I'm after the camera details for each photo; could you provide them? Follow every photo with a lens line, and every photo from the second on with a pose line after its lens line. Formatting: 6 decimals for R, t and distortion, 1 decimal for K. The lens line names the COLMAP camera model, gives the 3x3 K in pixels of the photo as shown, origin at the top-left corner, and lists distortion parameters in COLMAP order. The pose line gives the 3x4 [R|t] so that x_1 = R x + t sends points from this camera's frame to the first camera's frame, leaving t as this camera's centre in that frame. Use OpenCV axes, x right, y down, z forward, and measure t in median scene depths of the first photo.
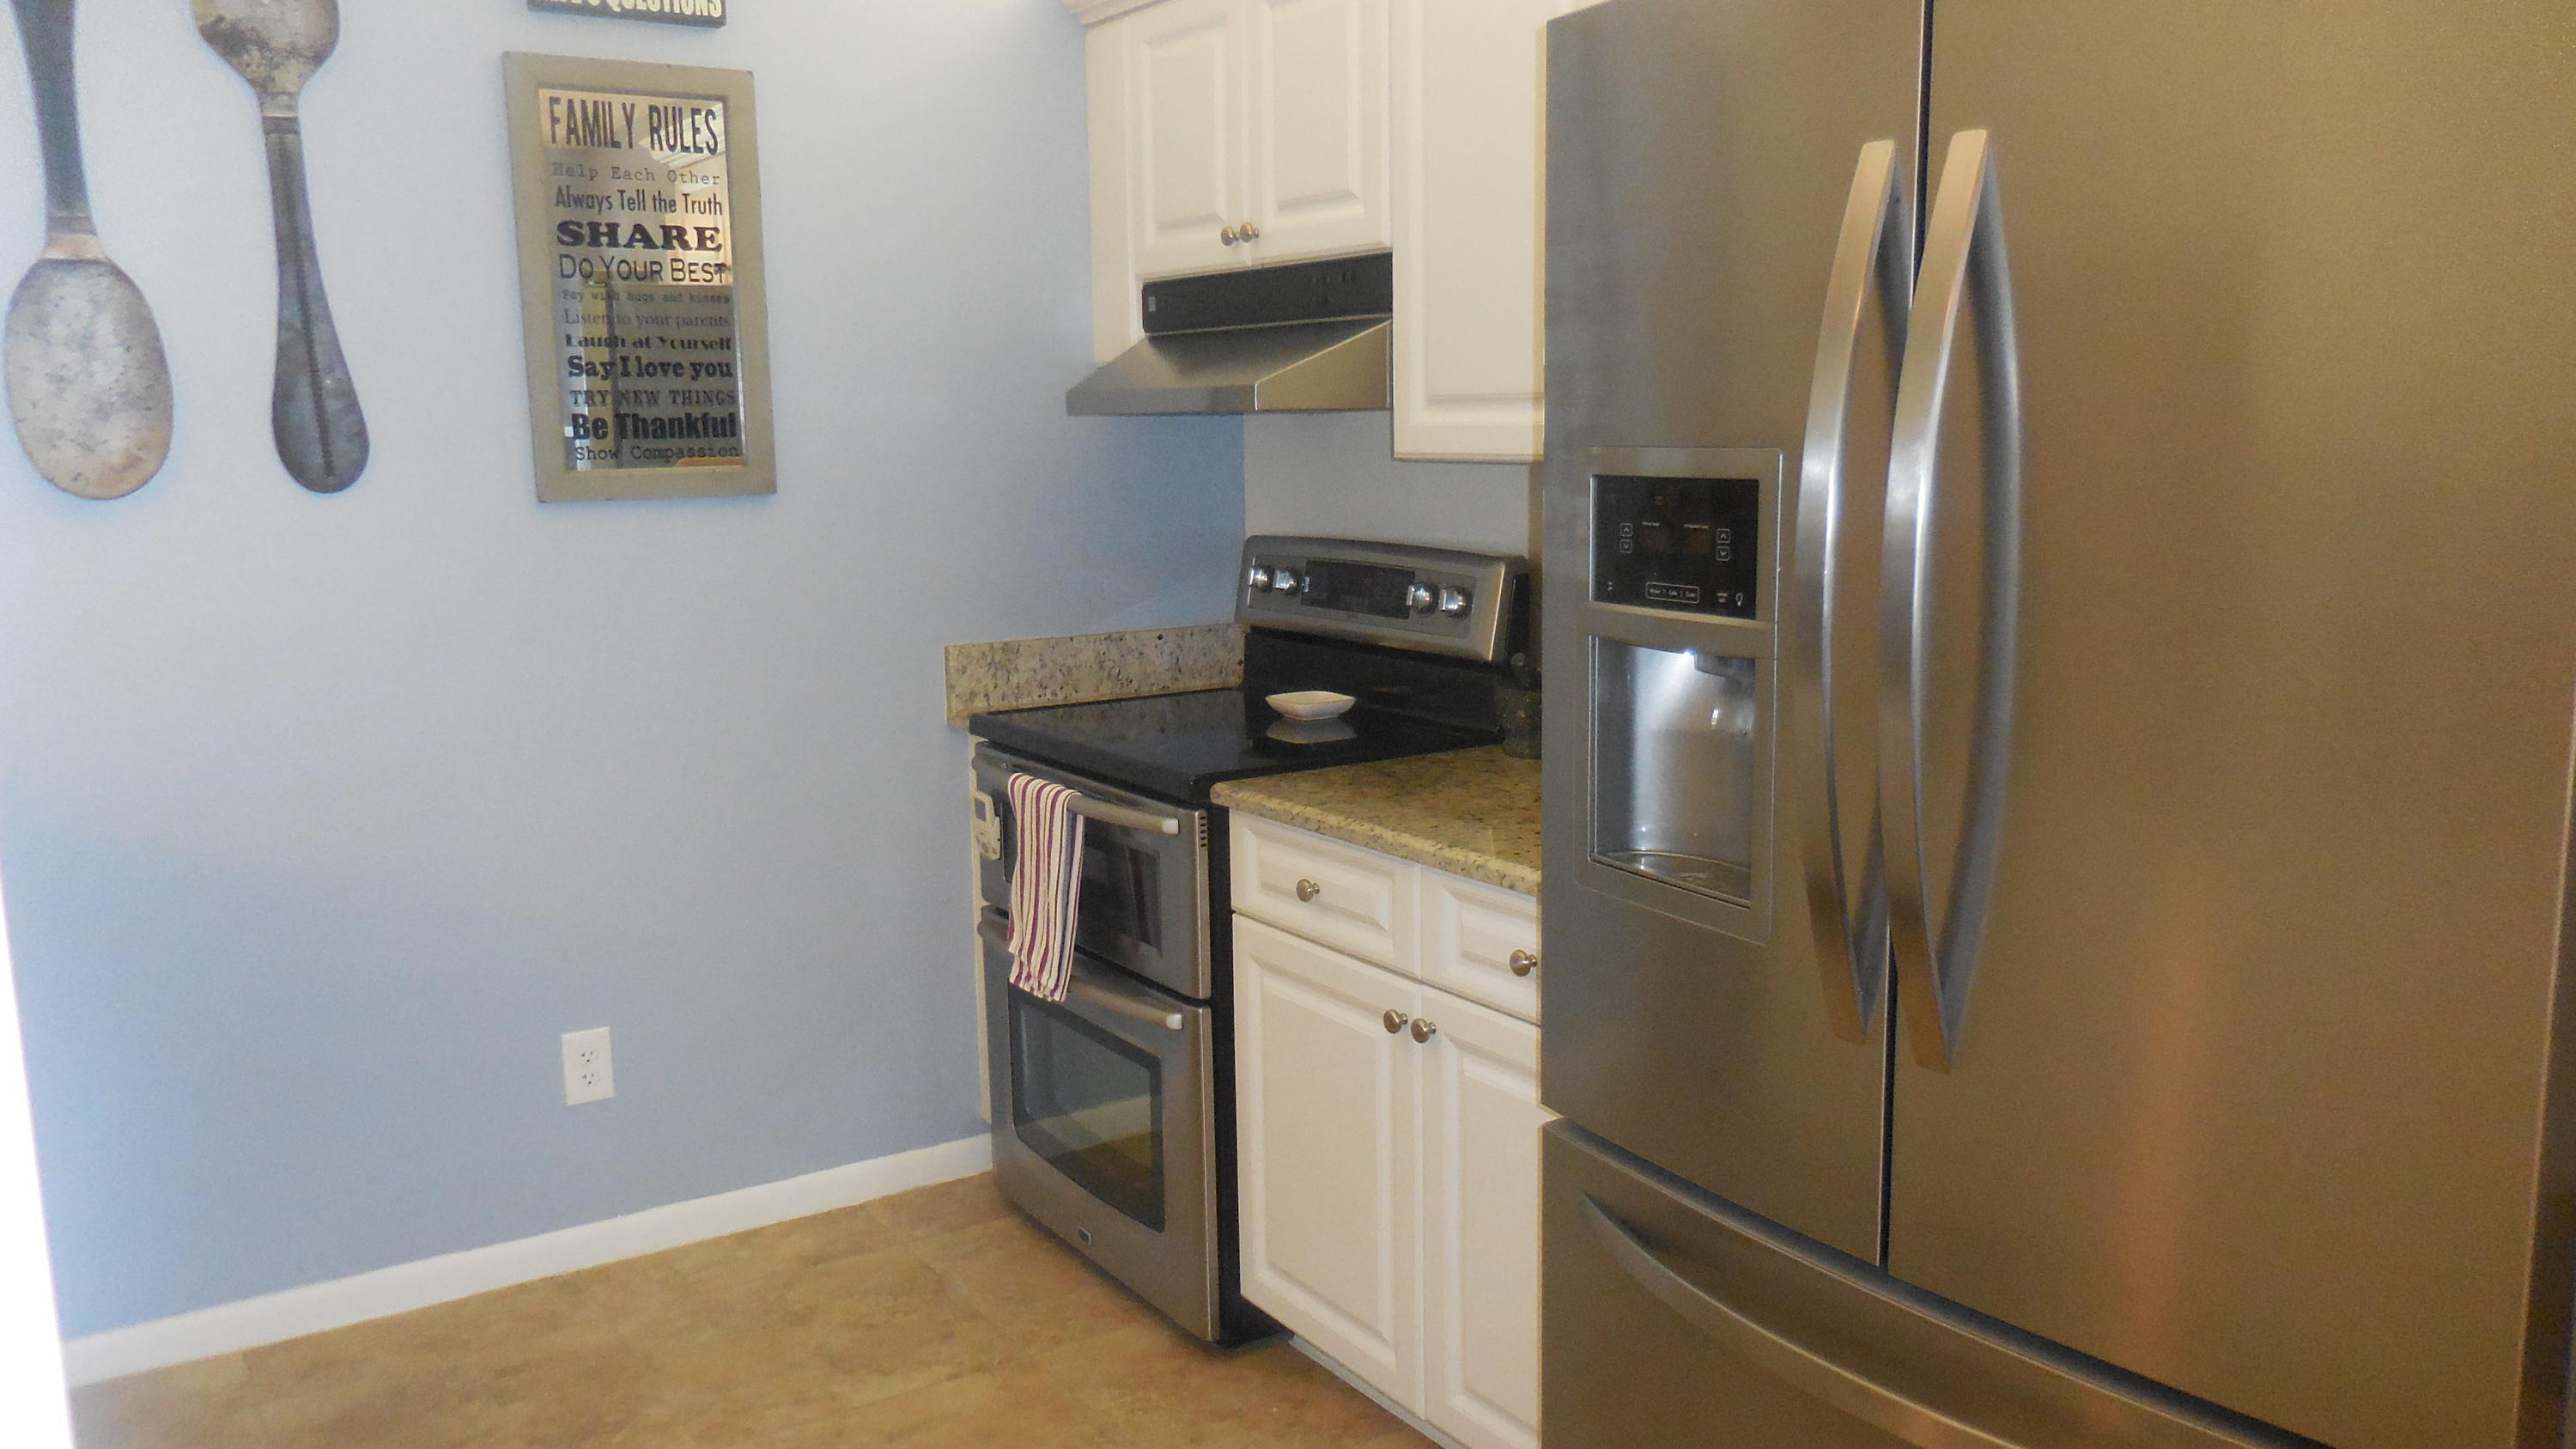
lens RADIAL K [[1958.2, 0, 1304.6], [0, 1958.2, 768.7], [0, 0, 1]] dist [-0.002579, 0.008768]
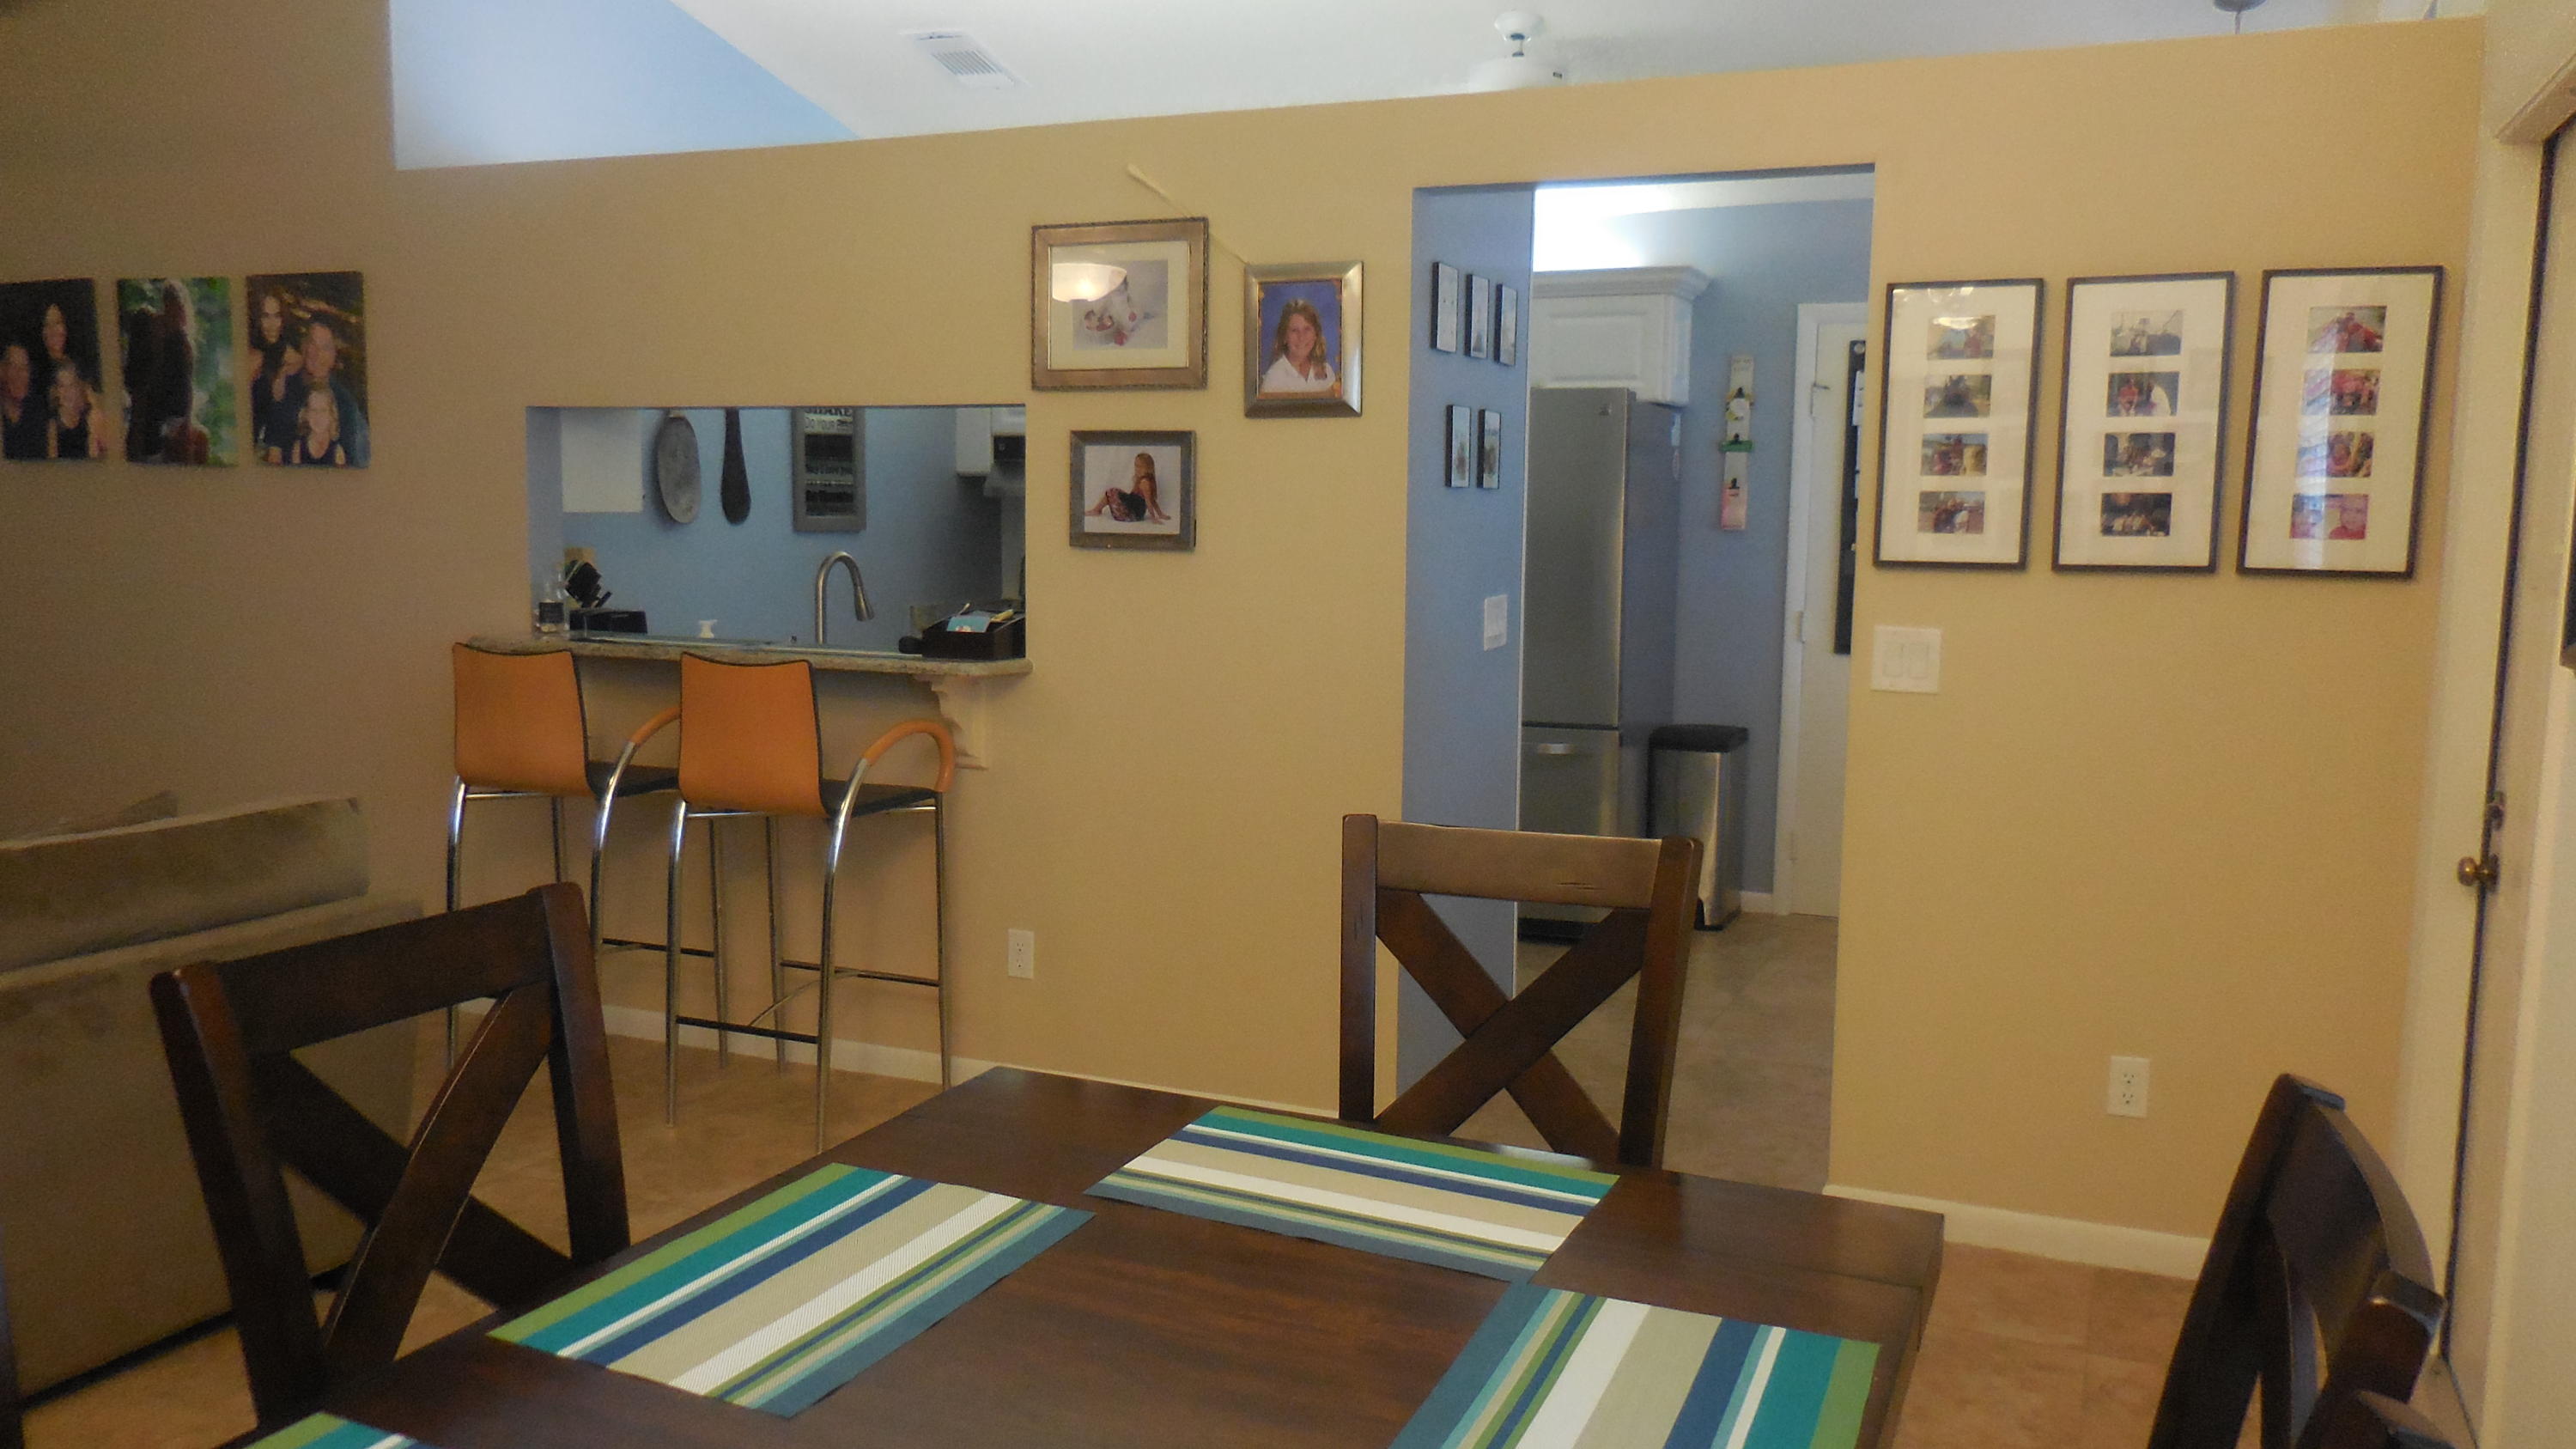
lens RADIAL K [[1958.2, 0, 1263.4], [0, 1958.2, 767.3], [0, 0, 1]] dist [-0.002579, 0.008768]
pose [[0.849884, -0.048253, 0.524755, -1.110697], [0.069606, 0.997353, -0.021022, 0.208164], [-0.522352, 0.054392, 0.850993, -1.108124]]
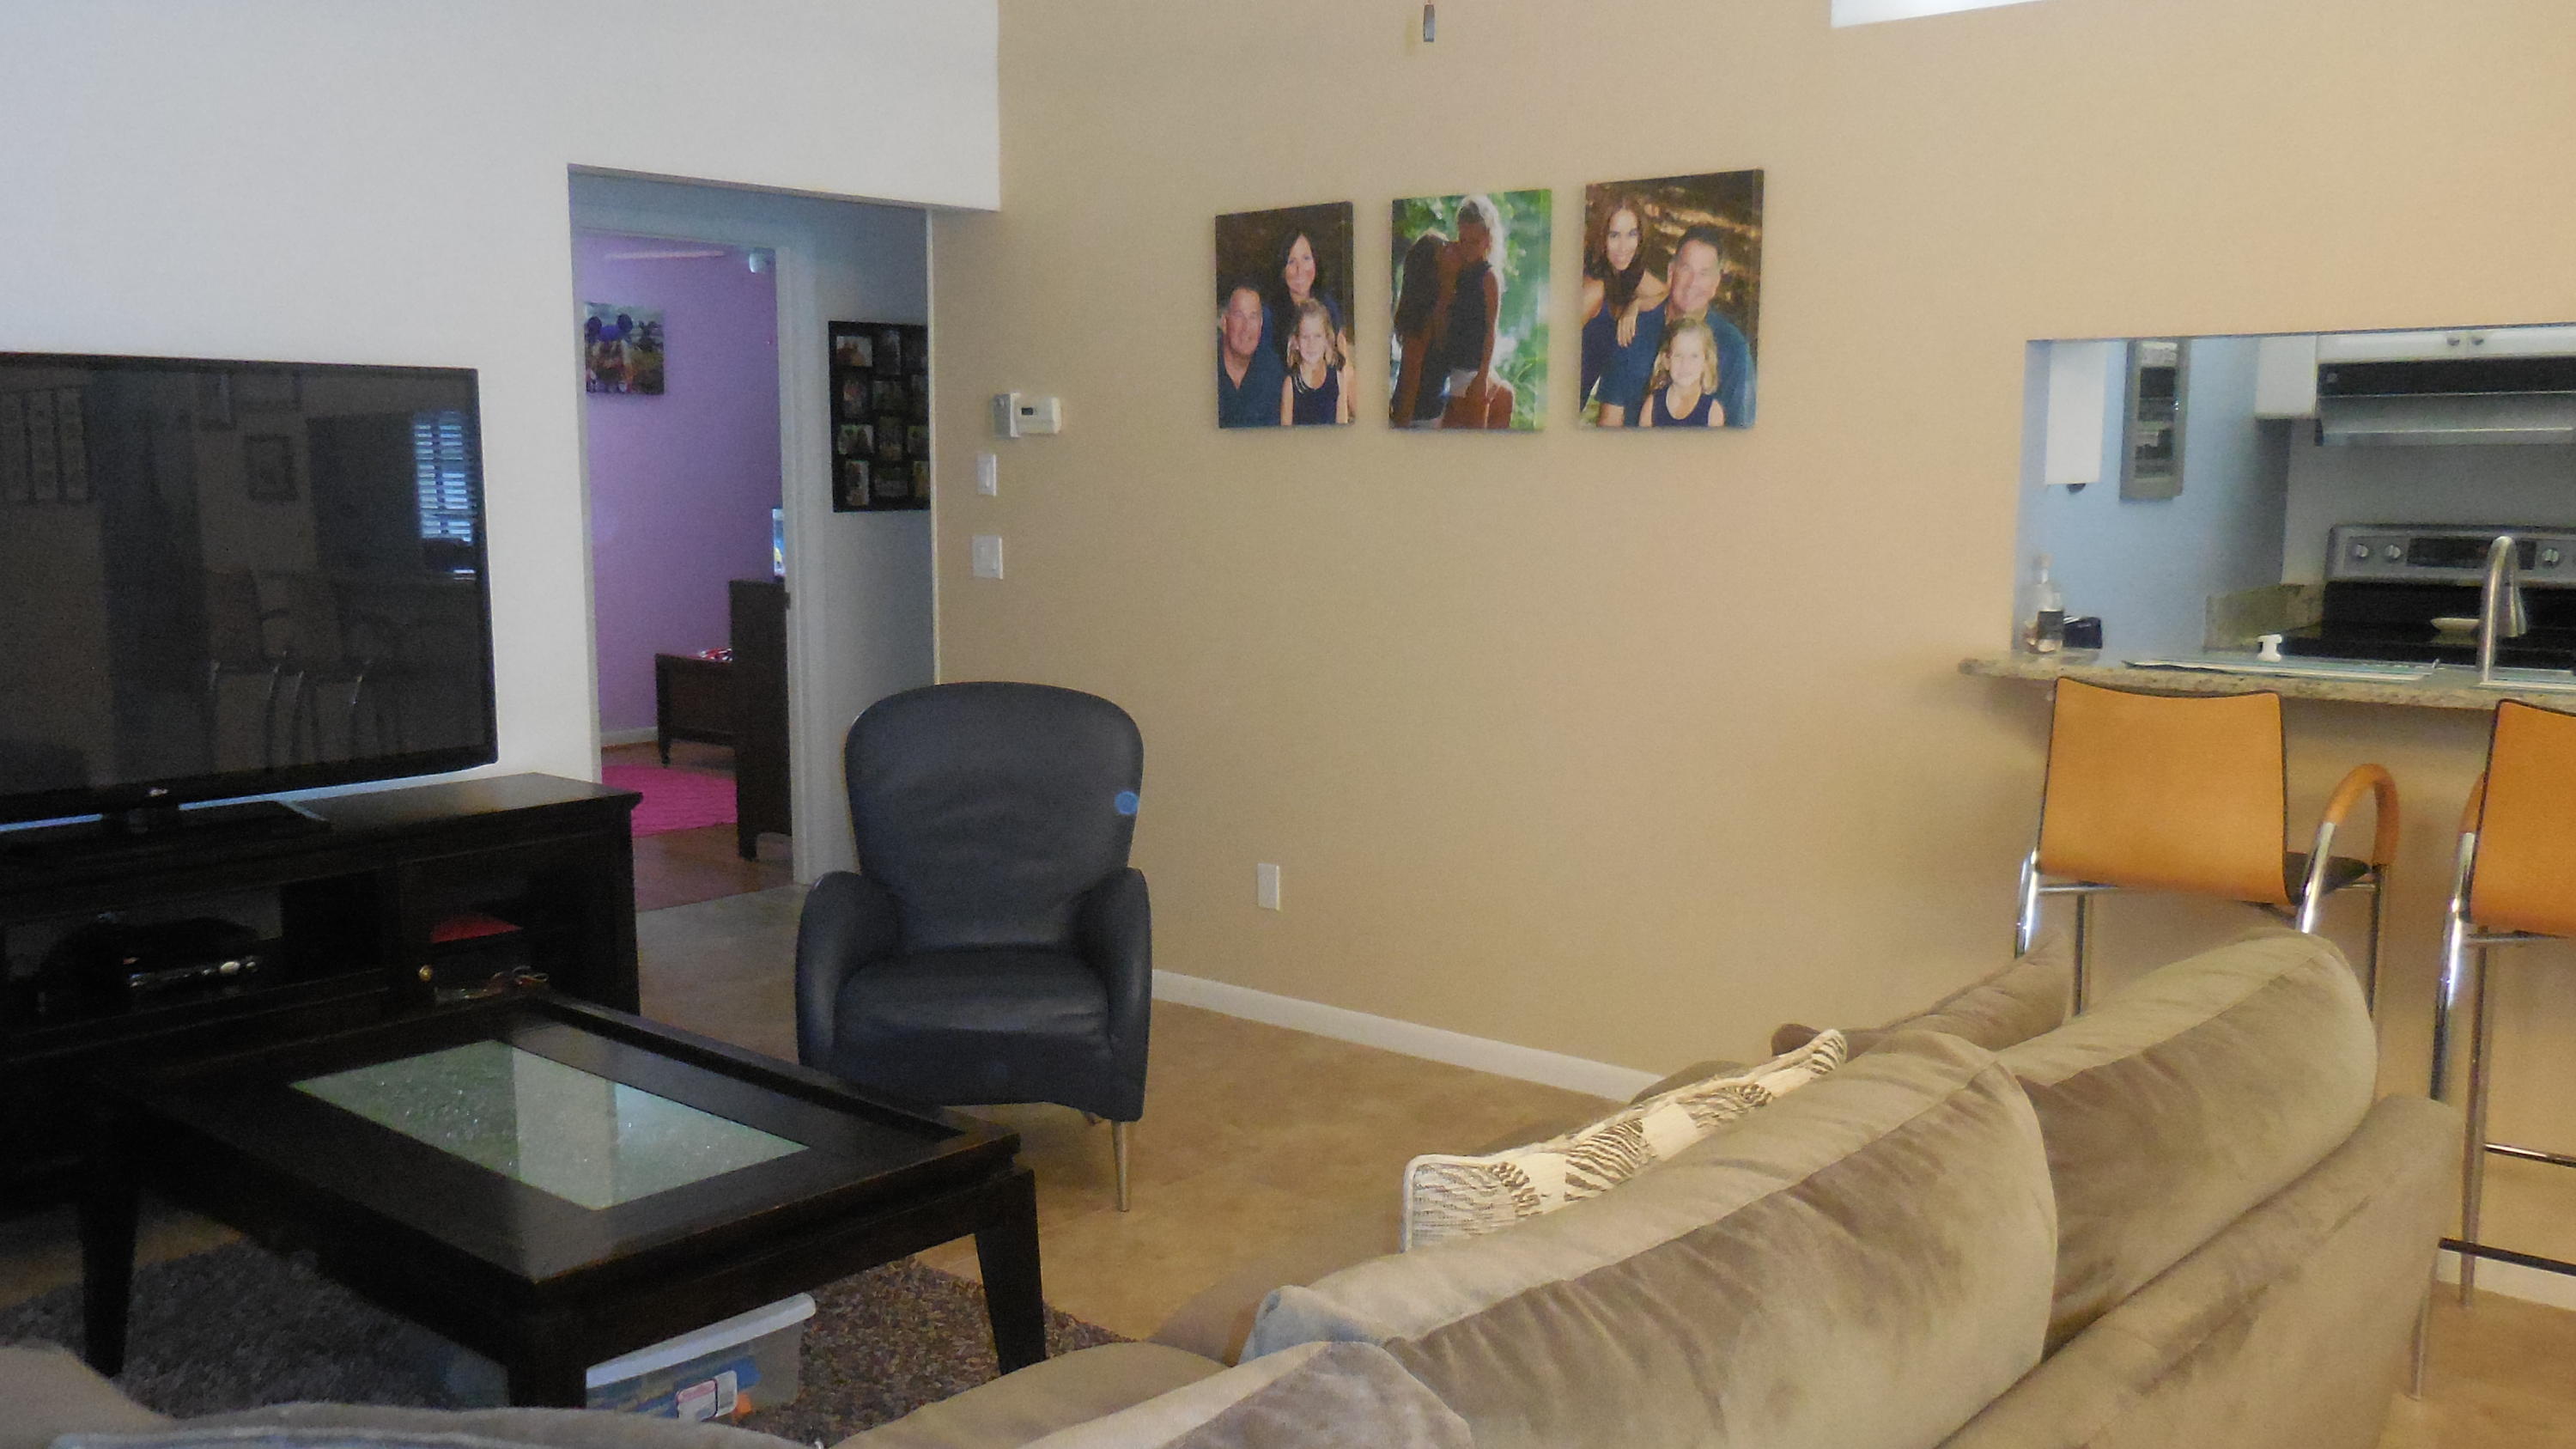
lens RADIAL K [[2211.0, 0, 1272.6], [0, 2211.0, 759.0], [0, 0, 1]] dist [0.008614, -0.006888]
pose [[0.968396, -0.030256, 0.247574, -1.539696], [0.039381, 0.998712, -0.031985, 0.109854], [-0.246288, 0.040724, 0.968341, -0.591627]]
